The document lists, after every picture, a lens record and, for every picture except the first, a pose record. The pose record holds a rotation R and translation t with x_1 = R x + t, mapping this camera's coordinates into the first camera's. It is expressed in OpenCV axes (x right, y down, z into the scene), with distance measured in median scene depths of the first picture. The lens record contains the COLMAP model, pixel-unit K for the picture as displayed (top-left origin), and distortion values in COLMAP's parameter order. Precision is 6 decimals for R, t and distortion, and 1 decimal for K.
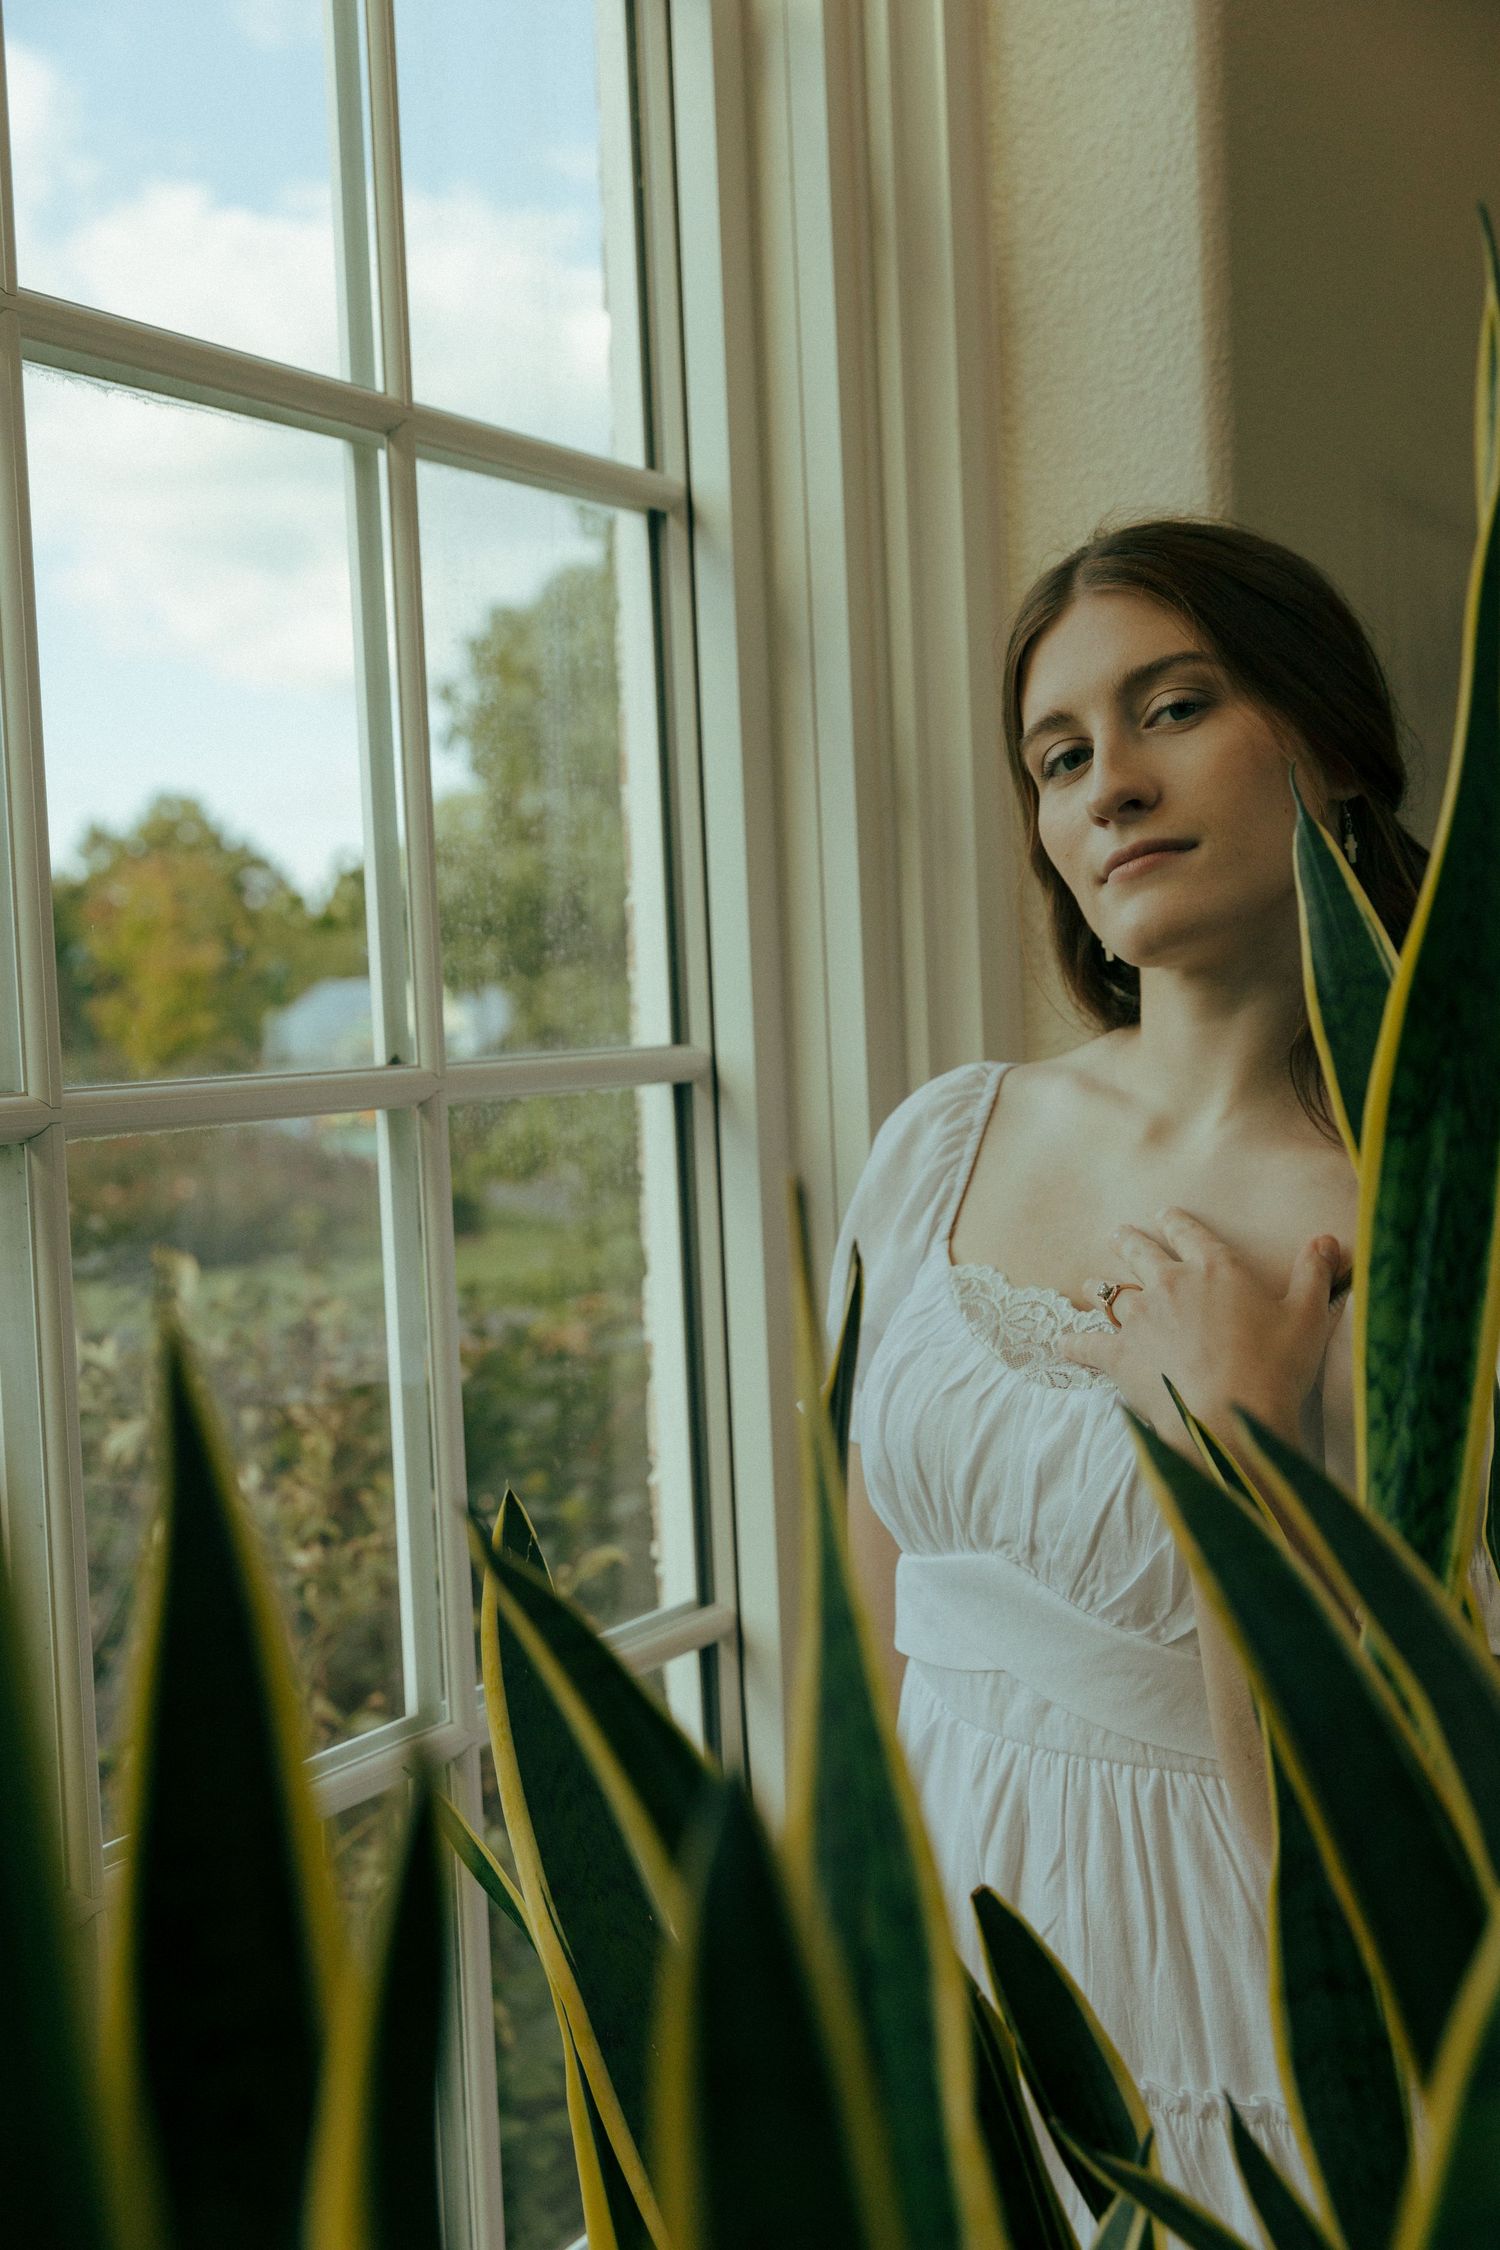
lens RADIAL K [[3369.8, 0, 751.0], [0, 3369.8, 1059.1], [0, 0, 1]] dist [0.017380, 0.109937]
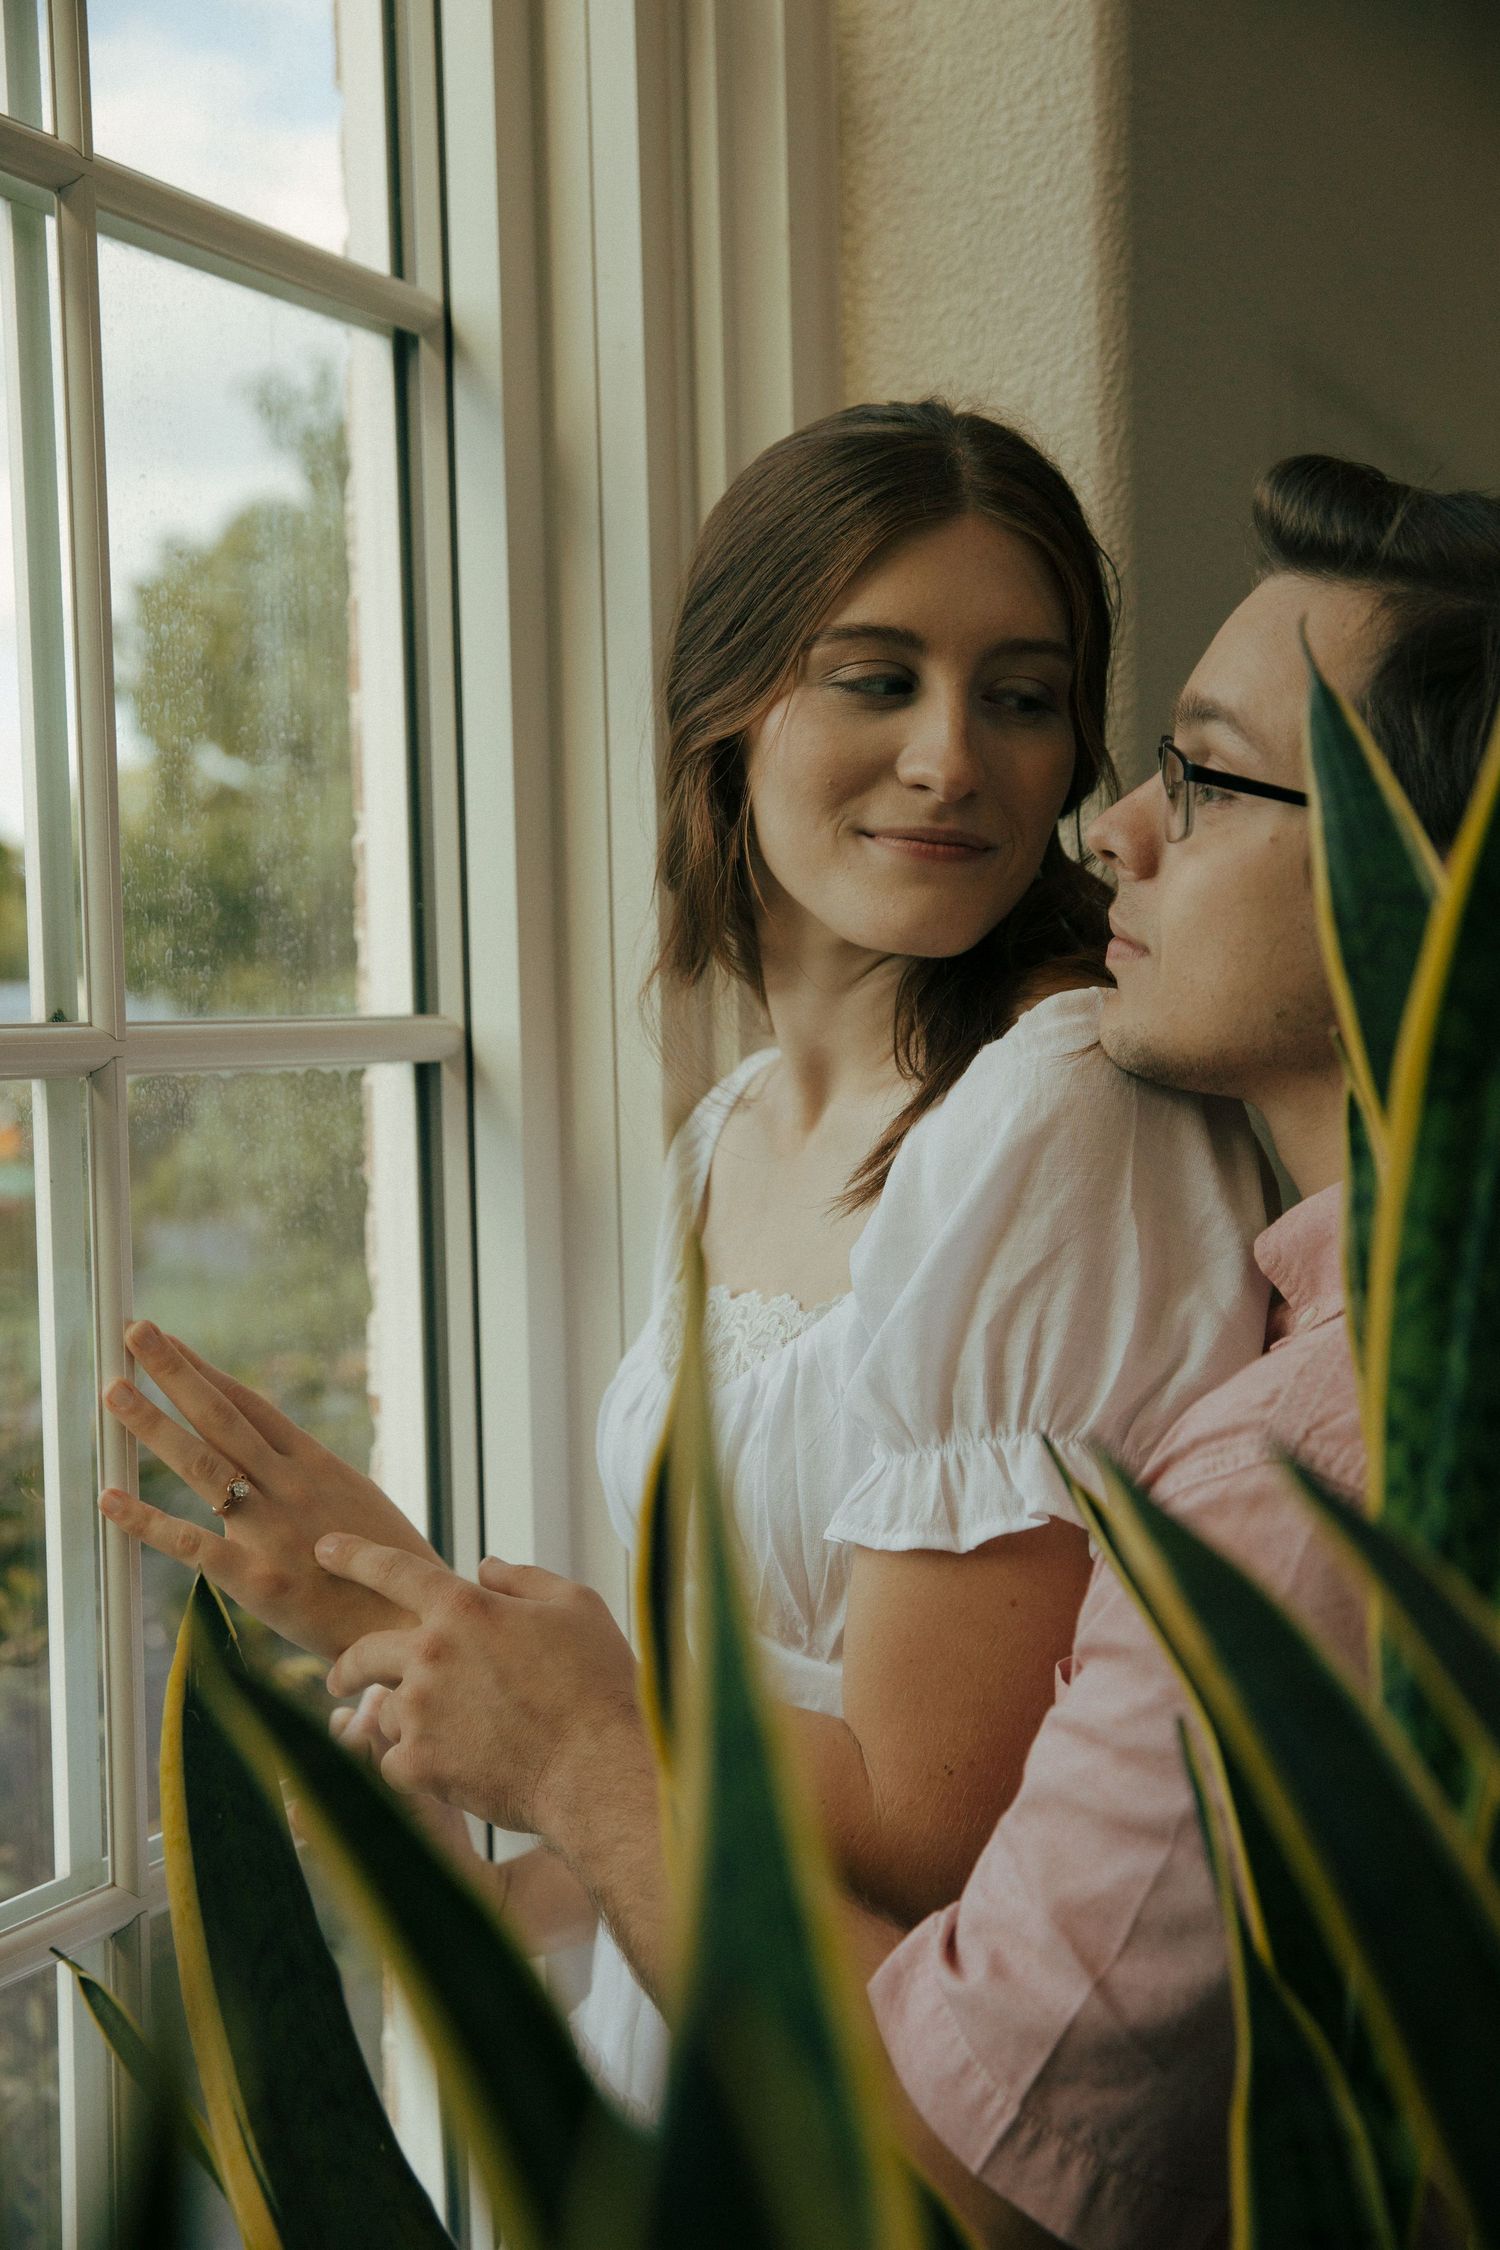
lens RADIAL K [[3561.4, 0, 750.0], [0, 3561.4, 1125.0], [0, 0, 1]] dist [0.106766, 0.077500]
pose [[0.995419, 0.018178, 0.093868, -0.022991], [-0.017701, 0.999826, -0.005908, 0.025029], [-0.093959, 0.004219, 0.995567, 0.162546]]
